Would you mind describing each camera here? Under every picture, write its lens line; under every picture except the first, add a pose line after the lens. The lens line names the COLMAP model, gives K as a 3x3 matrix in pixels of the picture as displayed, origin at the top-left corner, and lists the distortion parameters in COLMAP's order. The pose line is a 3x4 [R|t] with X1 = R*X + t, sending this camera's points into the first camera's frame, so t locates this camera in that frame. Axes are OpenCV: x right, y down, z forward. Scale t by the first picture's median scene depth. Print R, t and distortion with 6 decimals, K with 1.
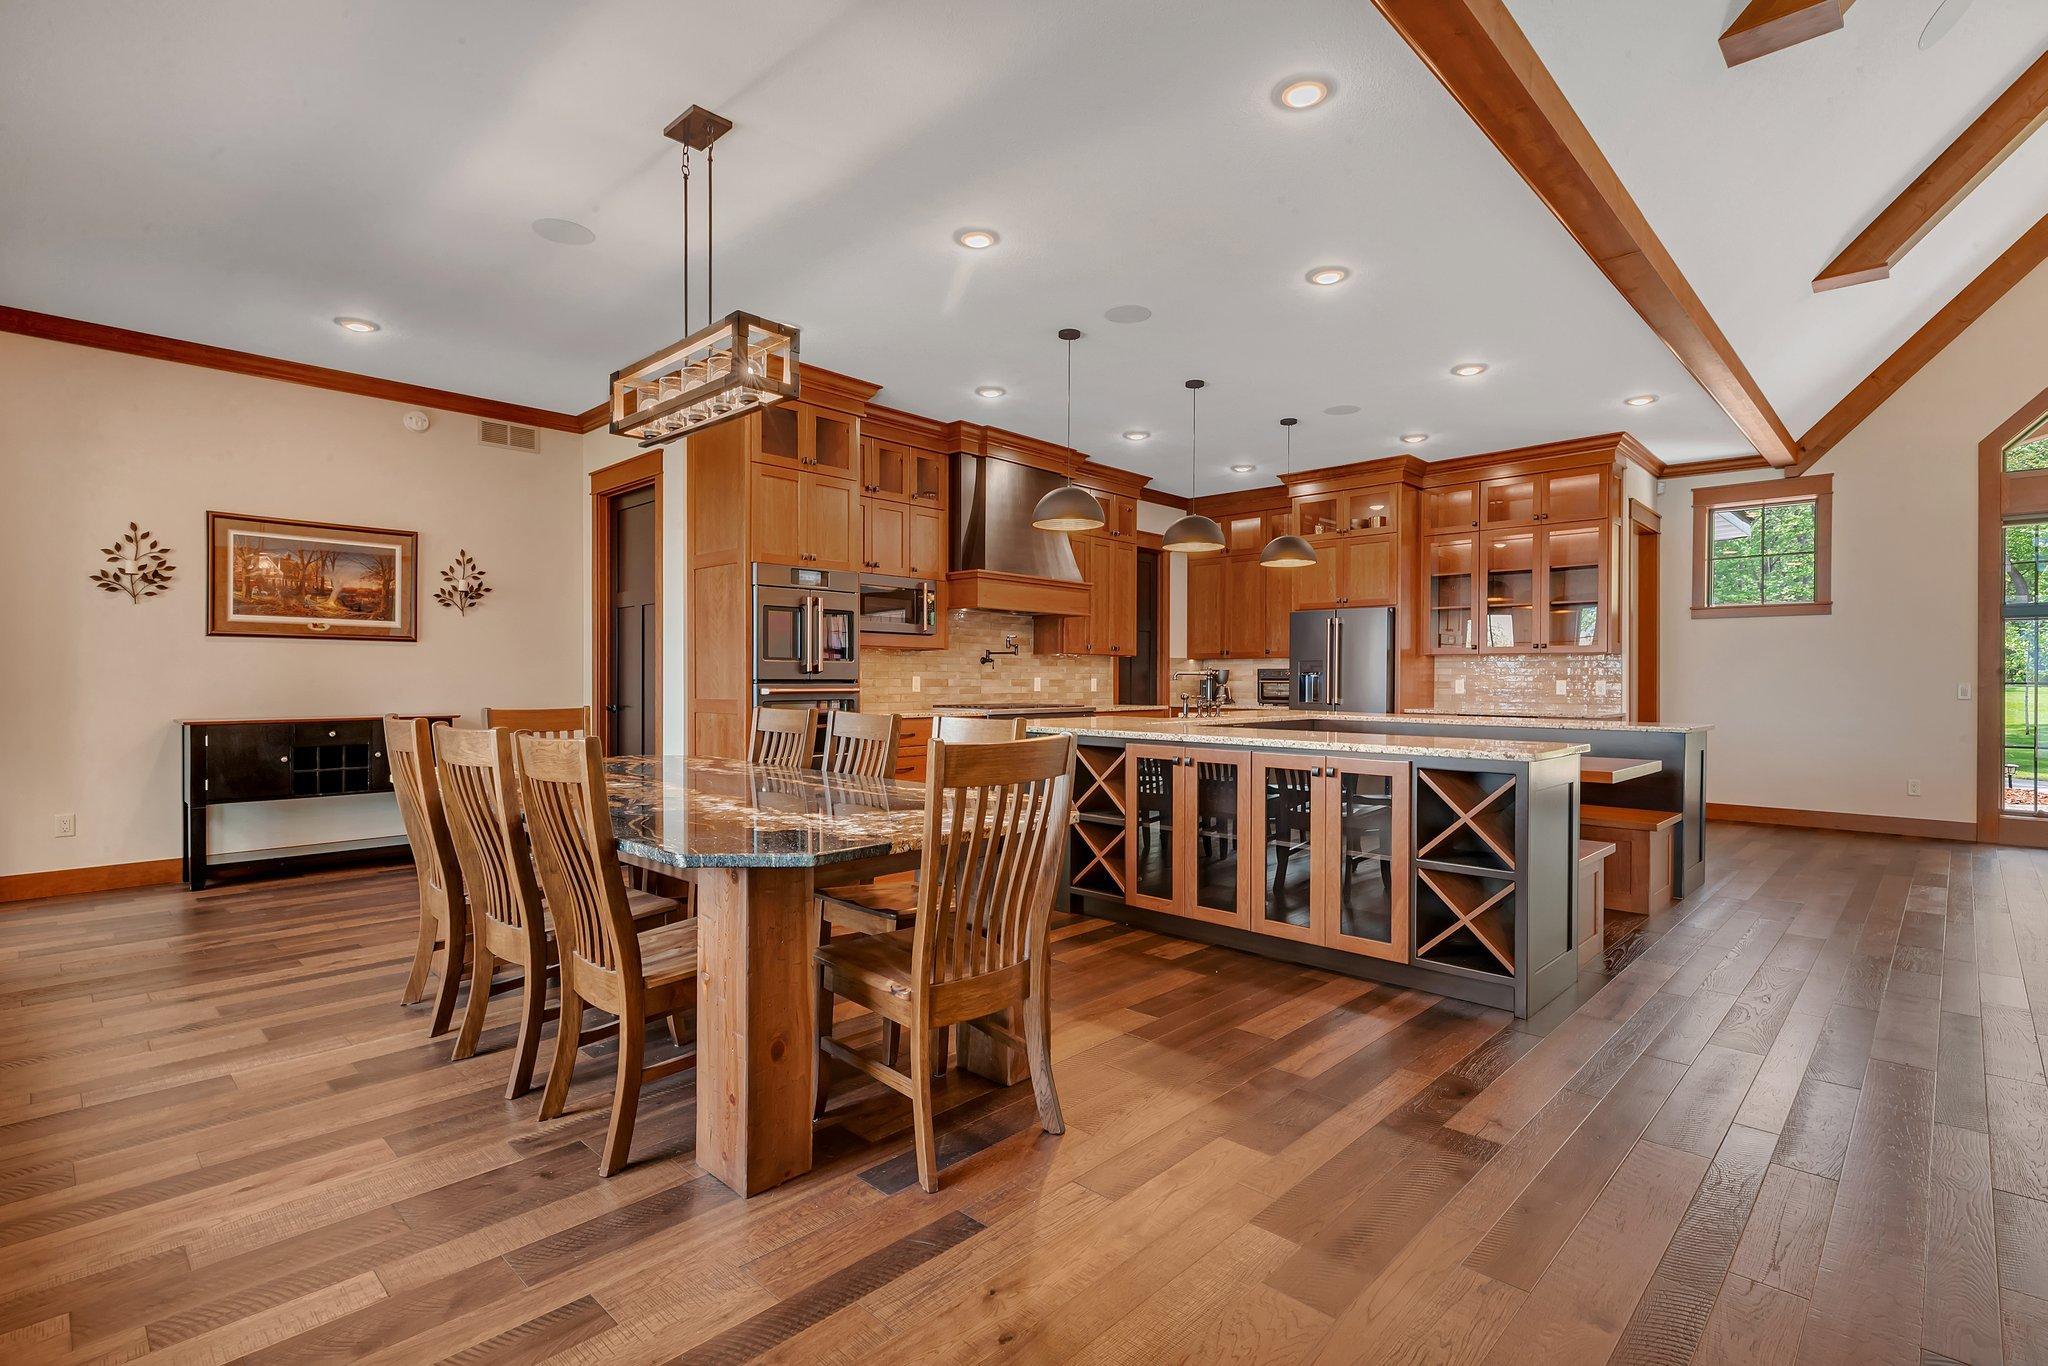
lens RADIAL K [[967.7, 0, 1024.0], [0, 967.7, 683.0], [0, 0, 1]] dist [0.009852, -0.000336]
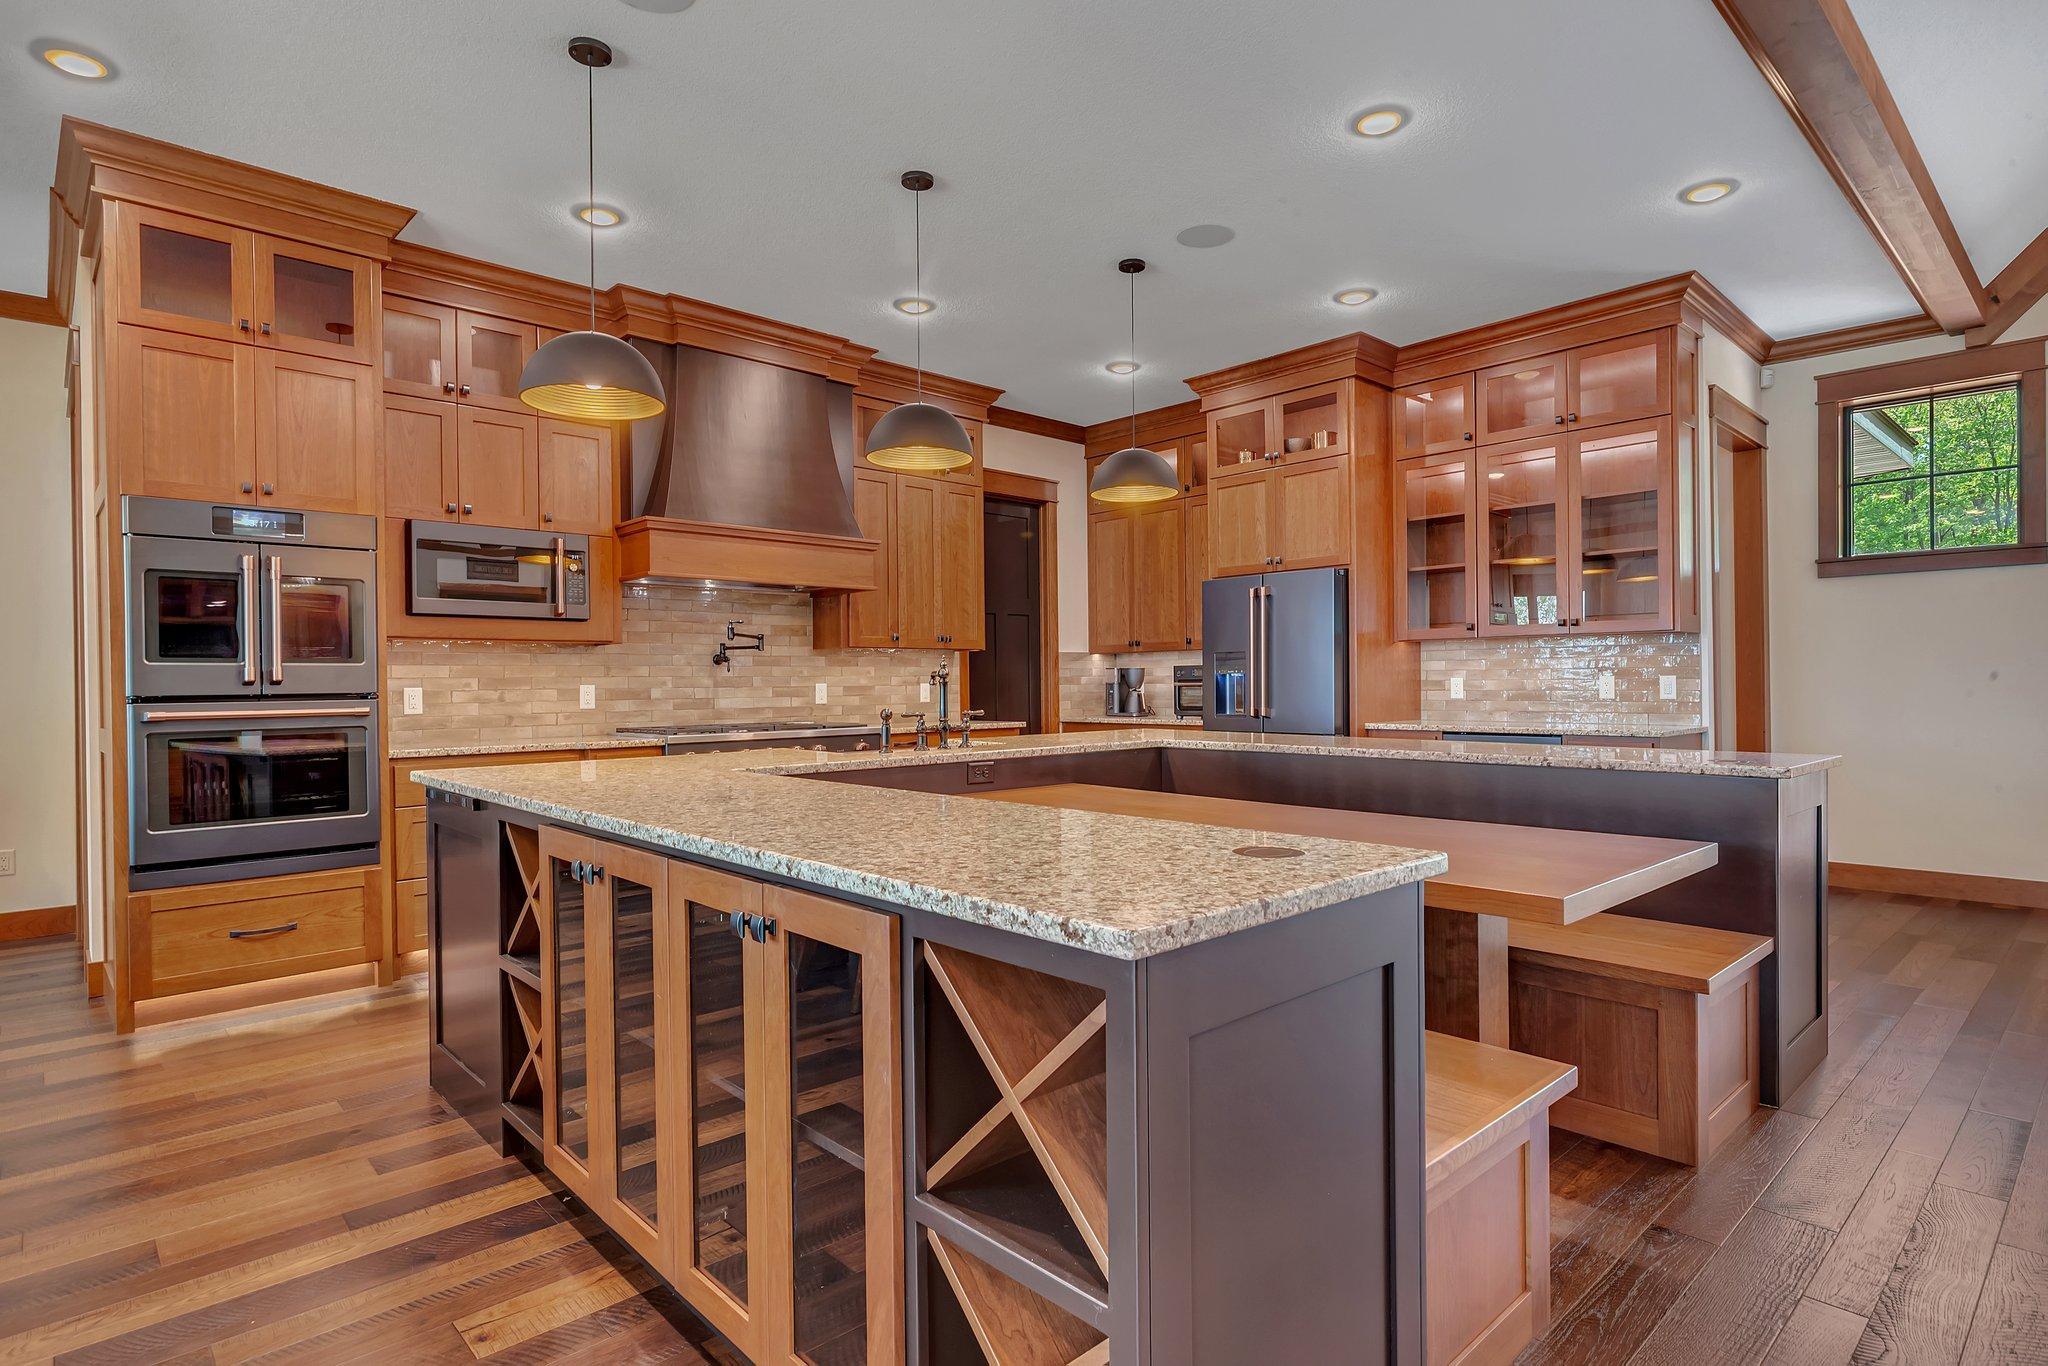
lens RADIAL K [[1065.2, 0, 1024.0], [0, 1065.2, 683.0], [0, 0, 1]] dist [0.004447, 0.000939]
pose [[0.998315, -0.014685, -0.056140, 0.200837], [0.014456, 0.999885, -0.004477, -0.000618], [0.056199, 0.003657, 0.998413, 0.265503]]
